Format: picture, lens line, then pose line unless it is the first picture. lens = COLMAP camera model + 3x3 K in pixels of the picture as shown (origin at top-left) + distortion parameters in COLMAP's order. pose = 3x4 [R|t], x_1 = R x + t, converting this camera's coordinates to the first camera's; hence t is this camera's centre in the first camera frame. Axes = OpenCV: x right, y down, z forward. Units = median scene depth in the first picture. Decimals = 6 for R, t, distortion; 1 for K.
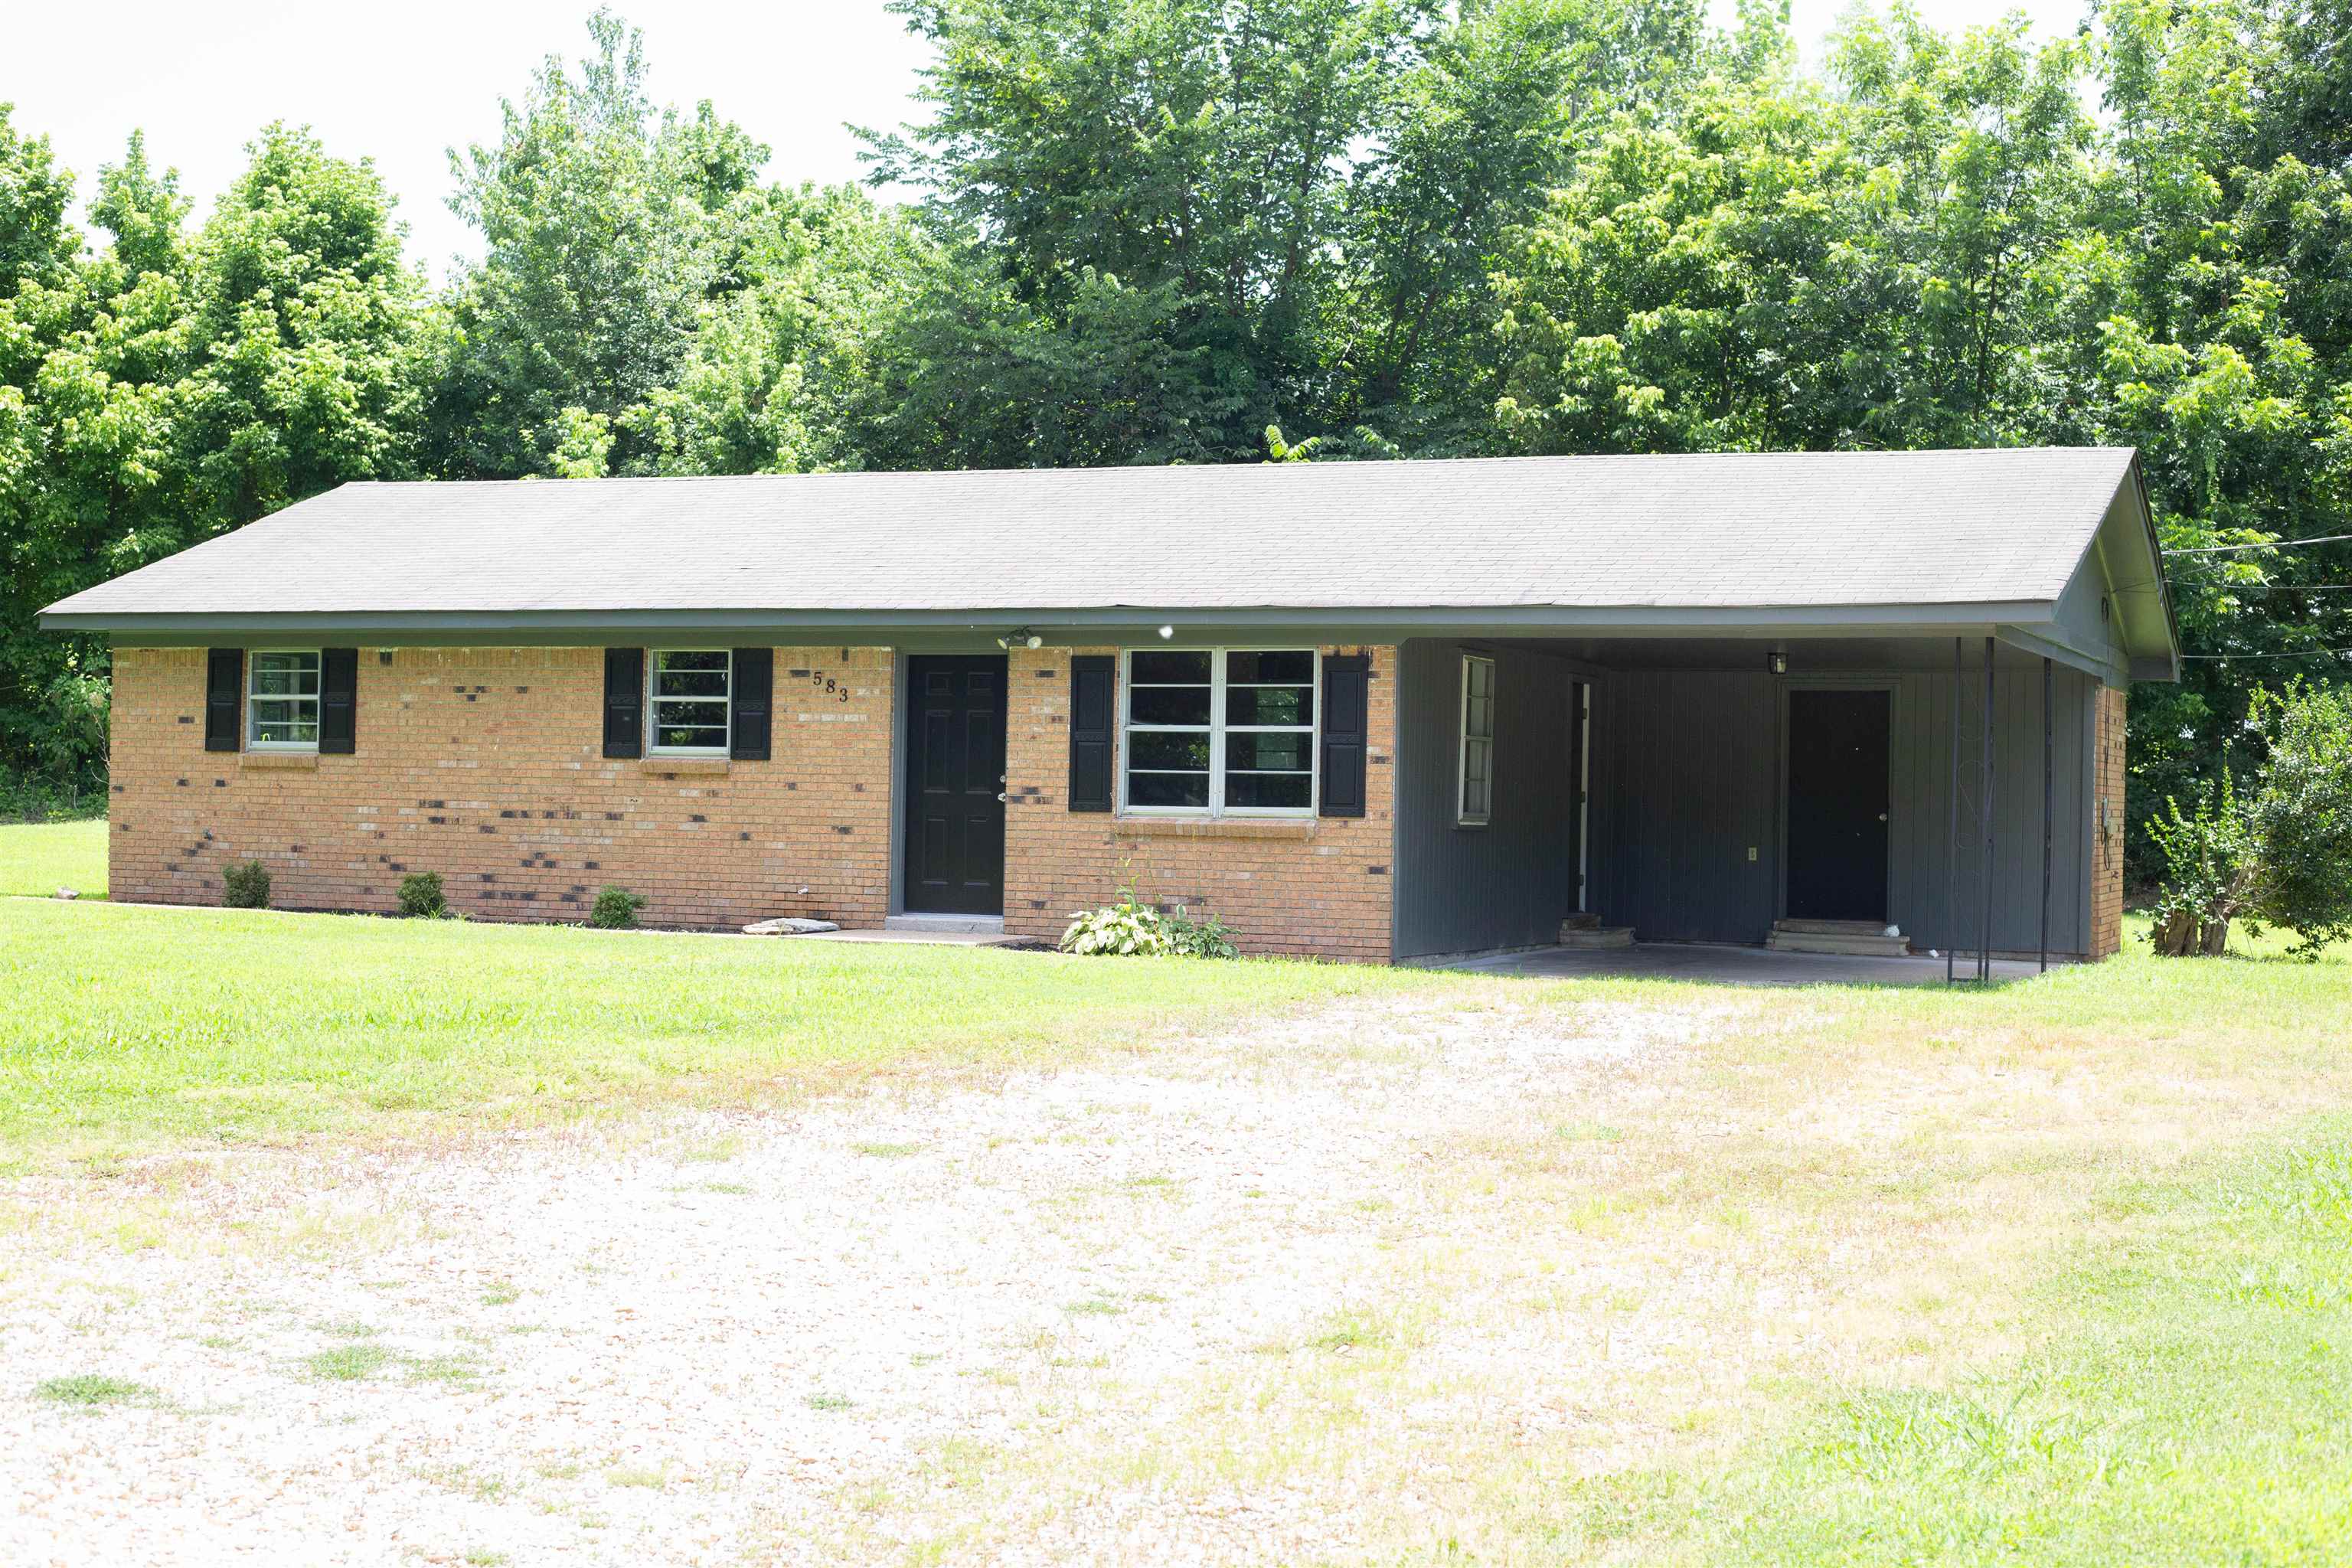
lens RADIAL K [[3396.6, 0, 1175.9], [0, 3396.6, 776.5], [0, 0, 1]] dist [-0.079056, 0.000000]
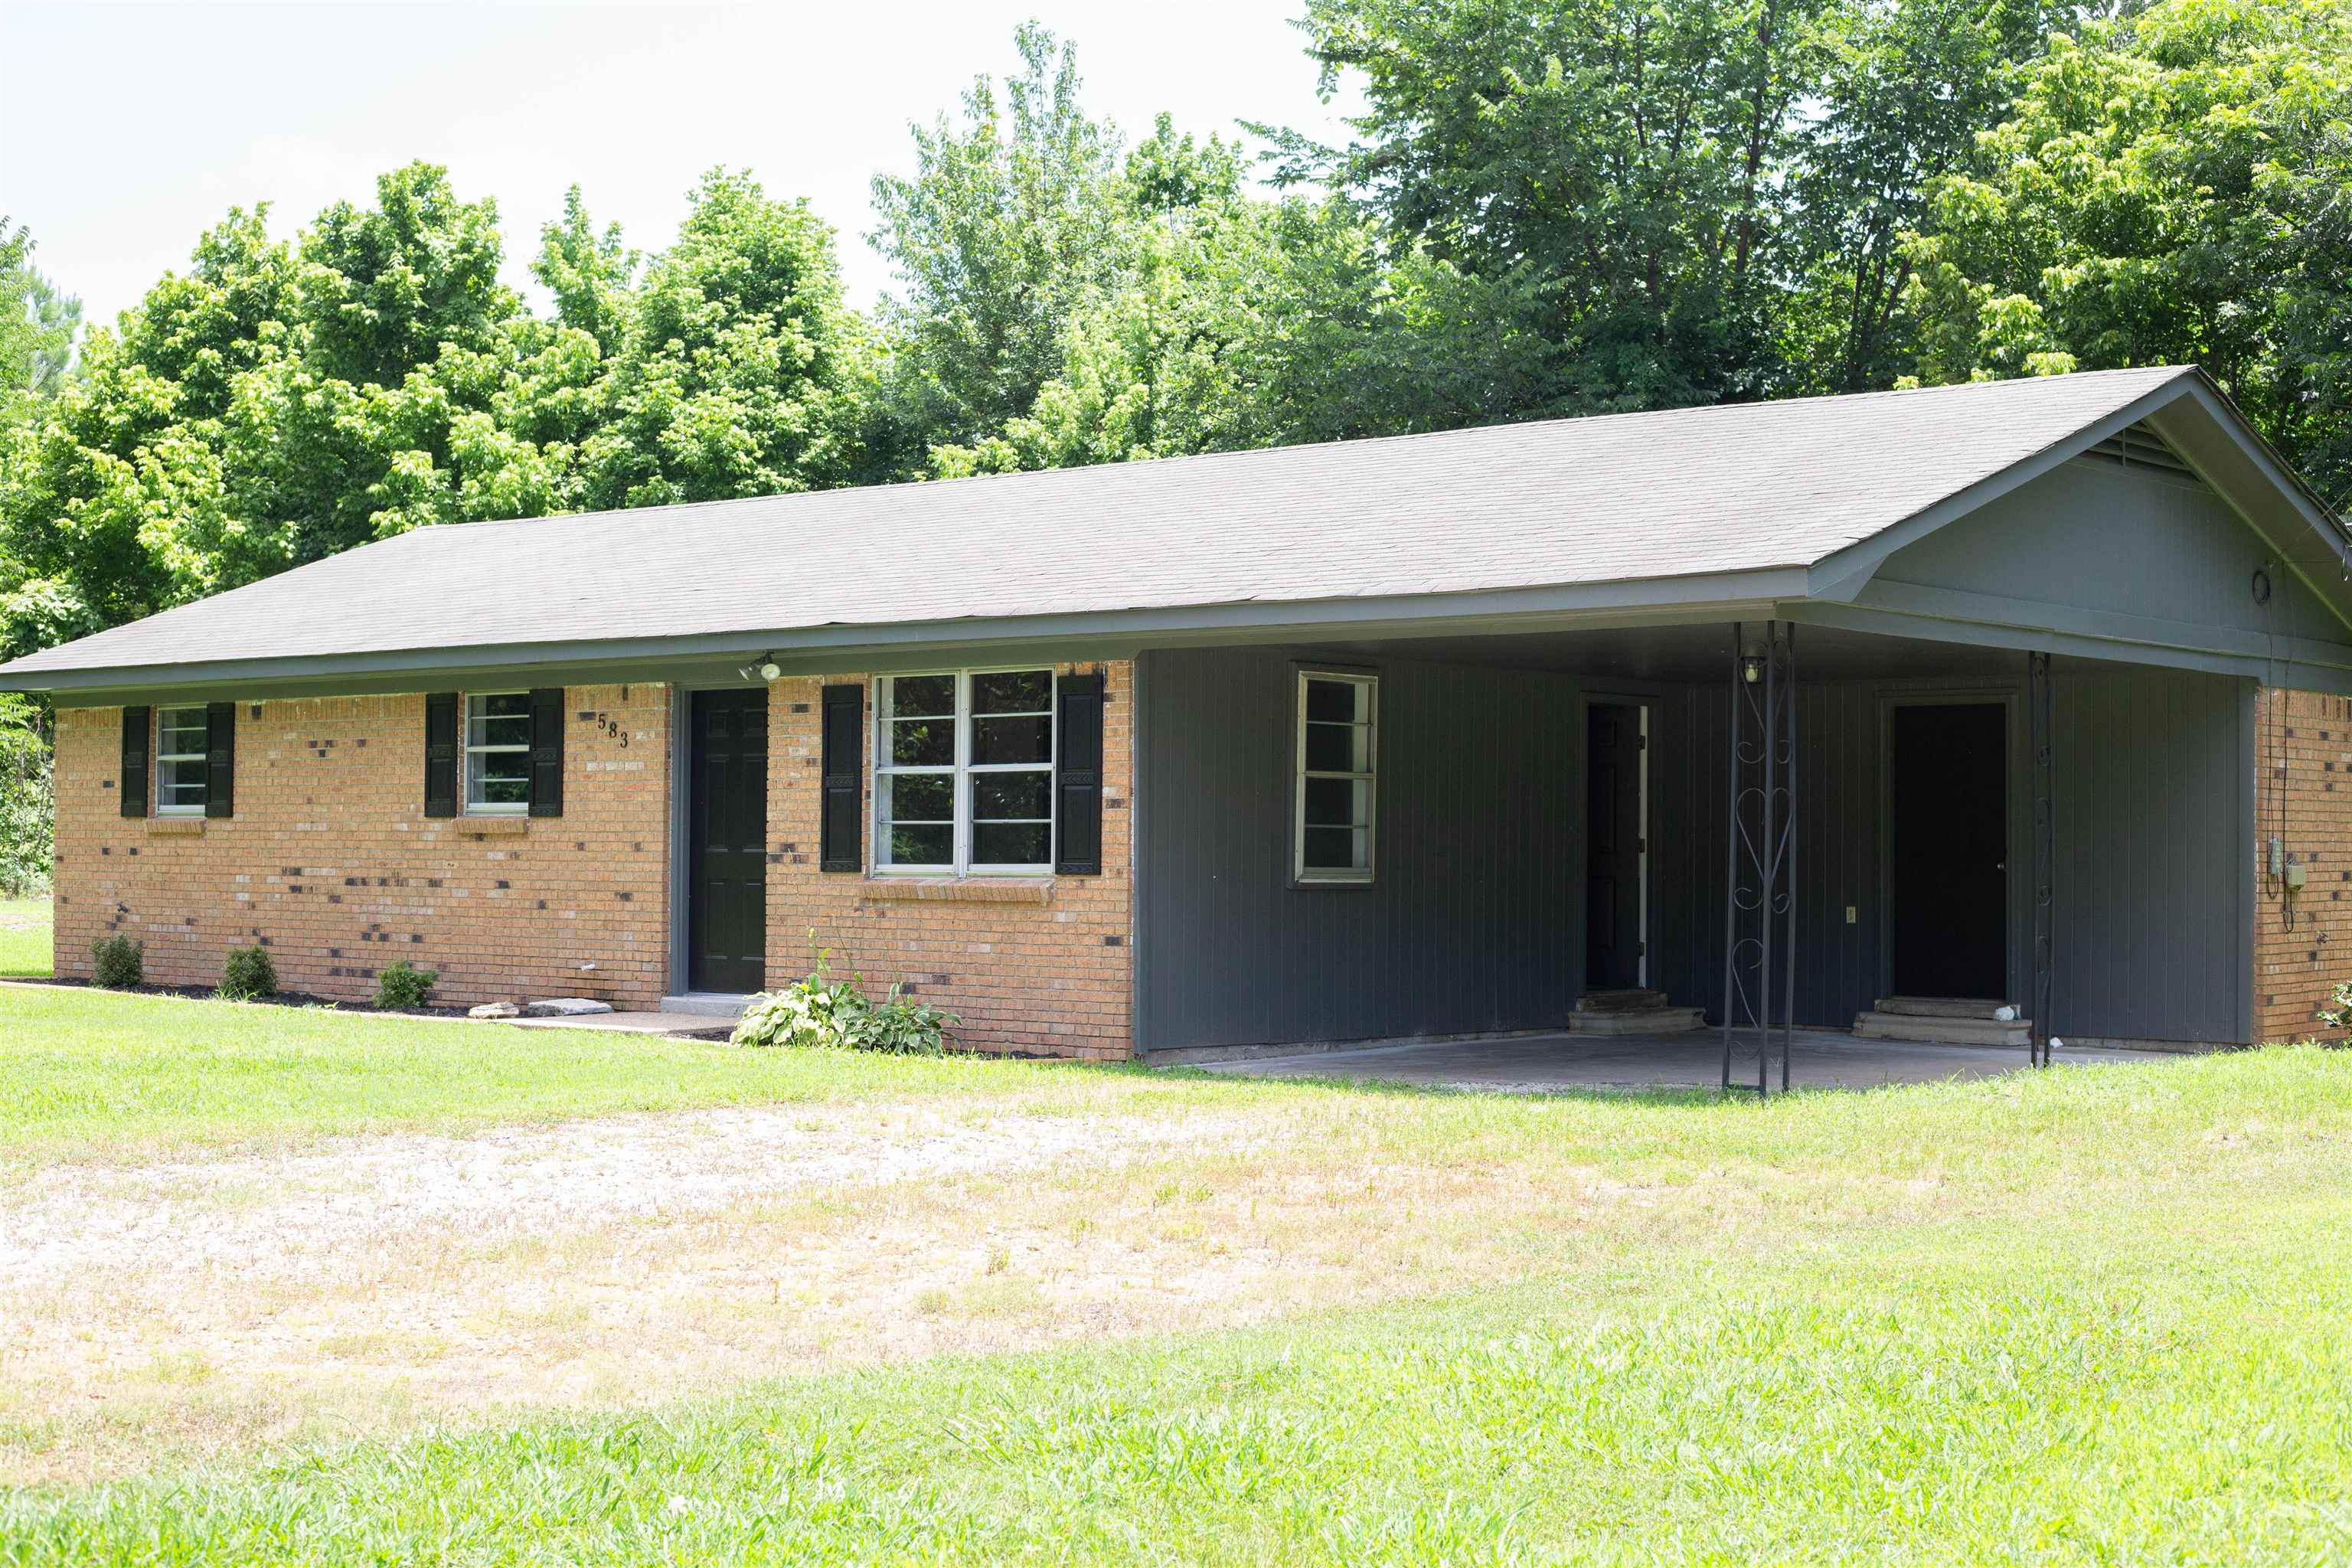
lens RADIAL K [[3396.6, 0, 1181.0], [0, 3396.6, 787.3], [0, 0, 1]] dist [-0.079056, 0.000000]
pose [[0.949292, -0.019463, -0.313792, 0.289769], [0.014765, 0.999741, -0.017341, 0.004838], [0.314048, 0.011829, 0.949334, 0.215116]]
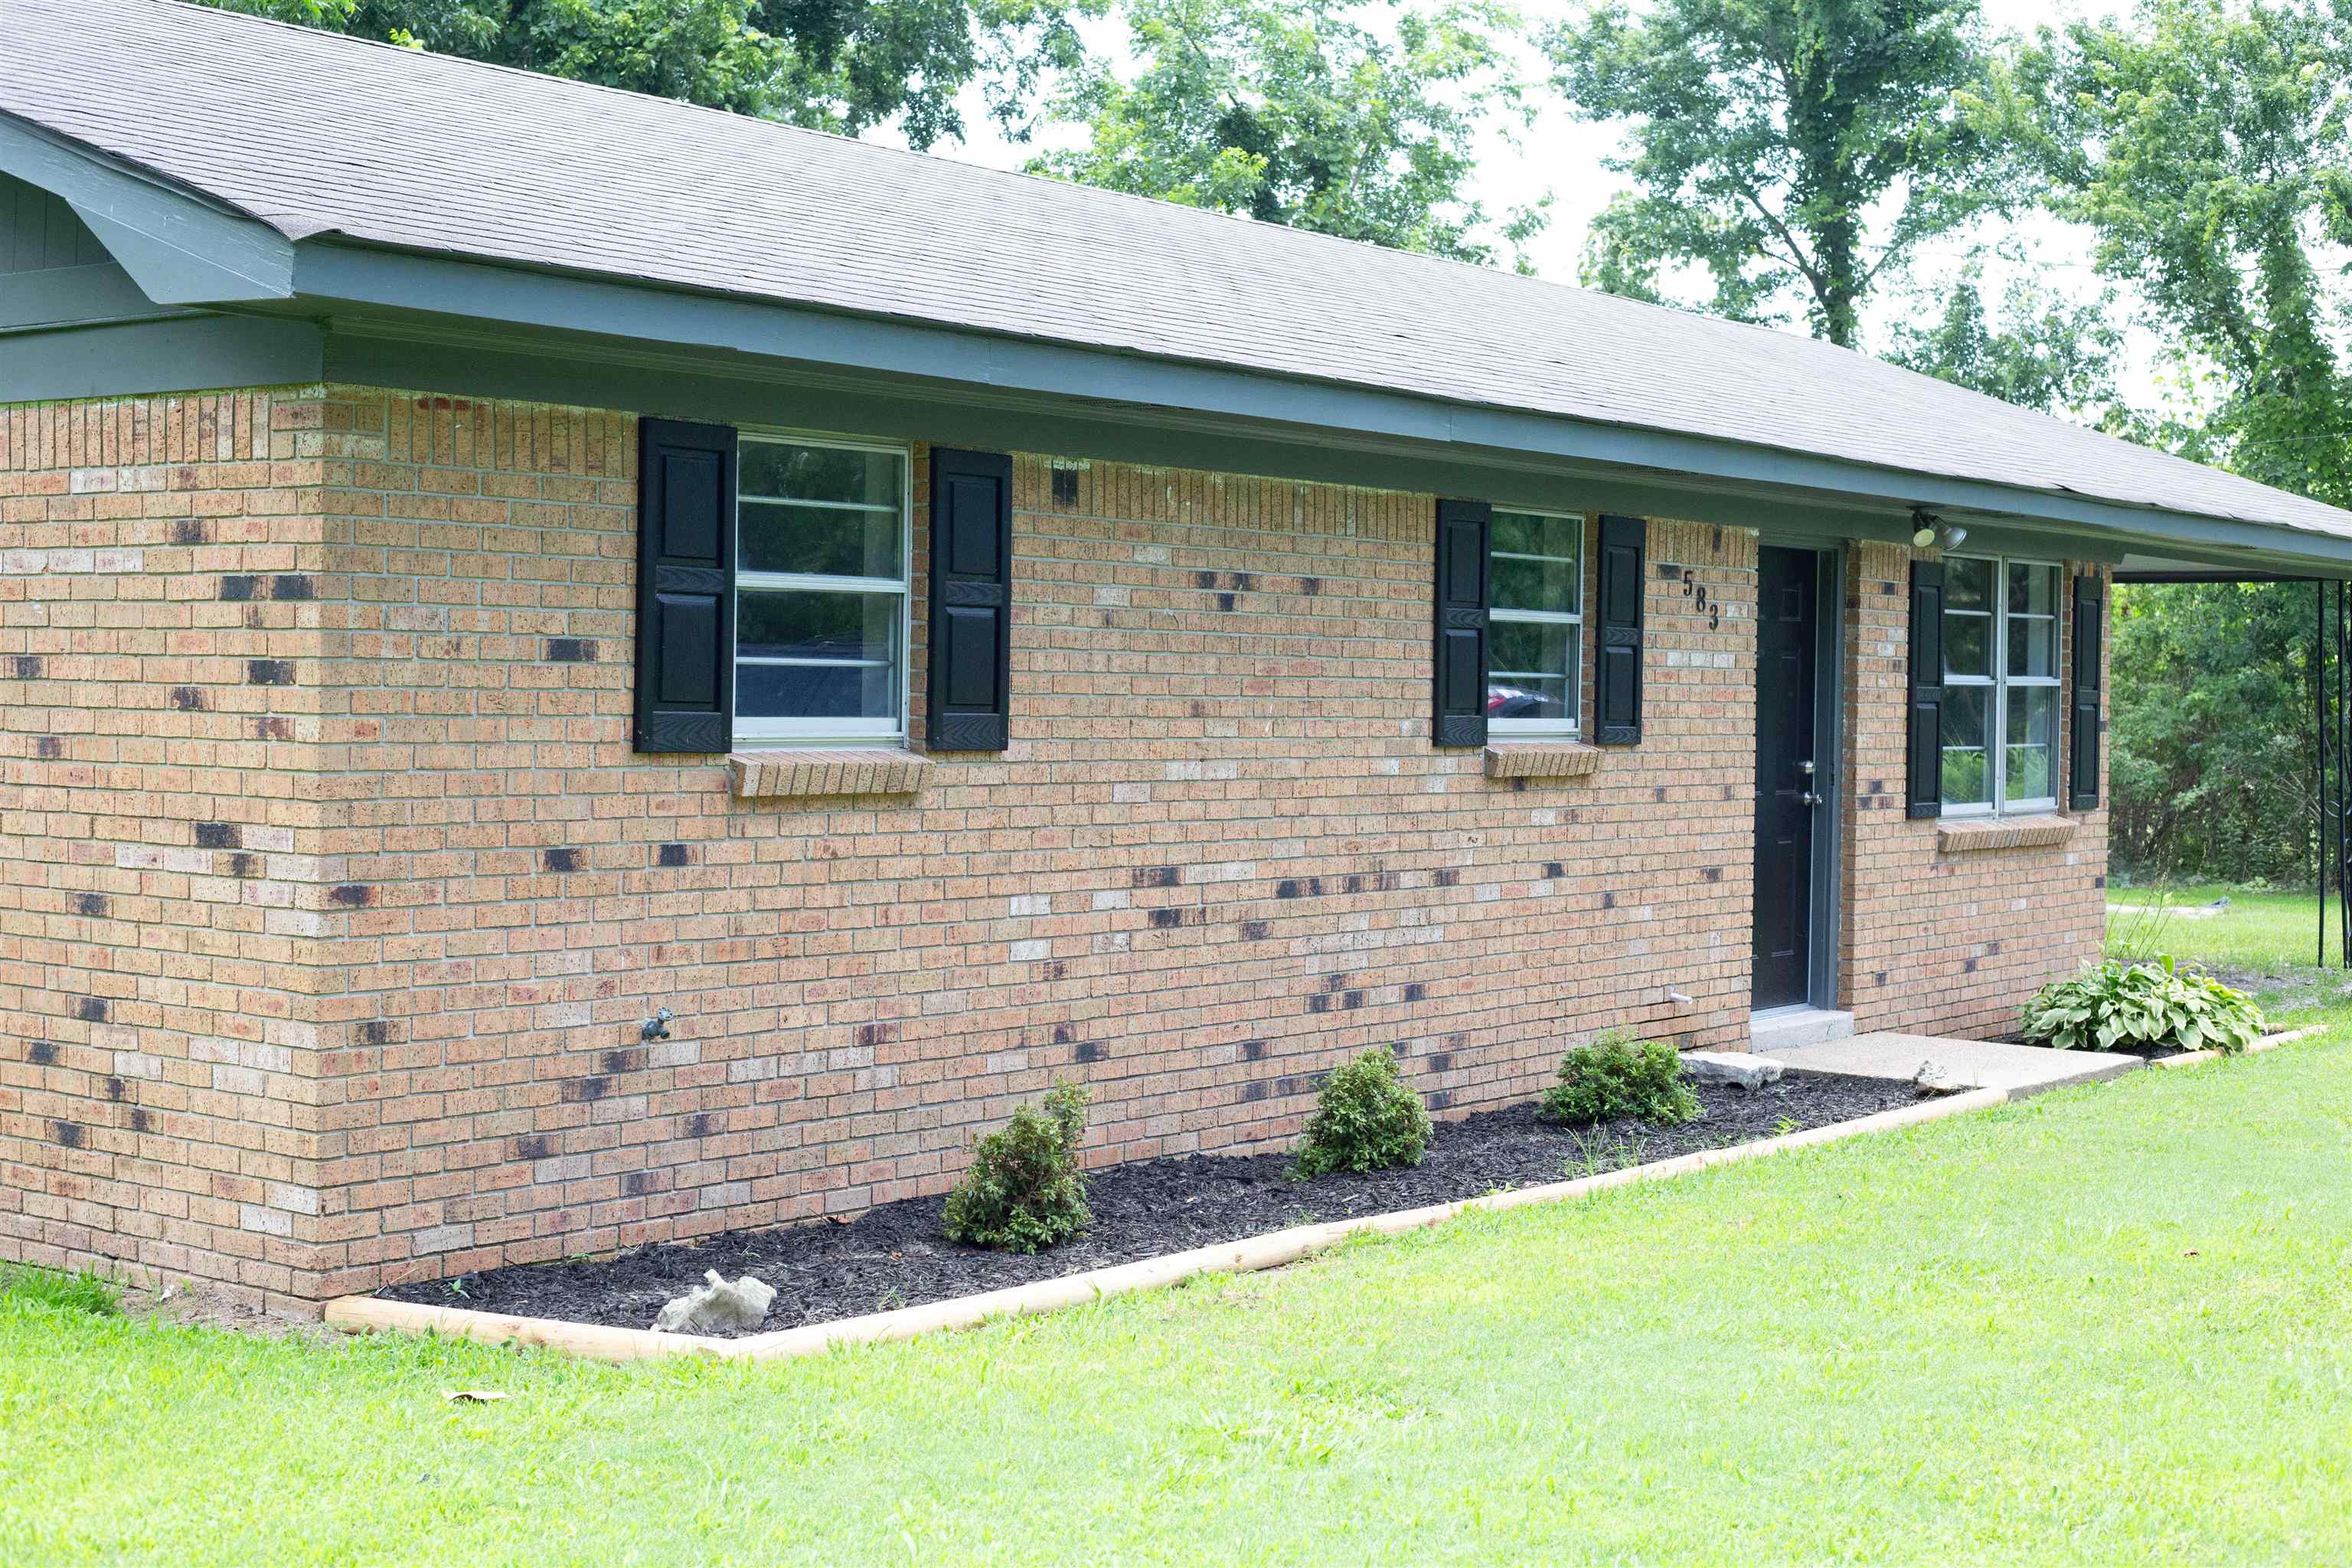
lens RADIAL K [[3396.6, 0, 1174.2], [0, 3396.6, 793.4], [0, 0, 1]] dist [-0.079056, 0.000000]
pose [[0.237985, -0.046558, 0.970152, -0.590811], [-0.017382, 0.998486, 0.052182, -0.021360], [-0.971113, -0.029281, 0.236816, 0.904839]]
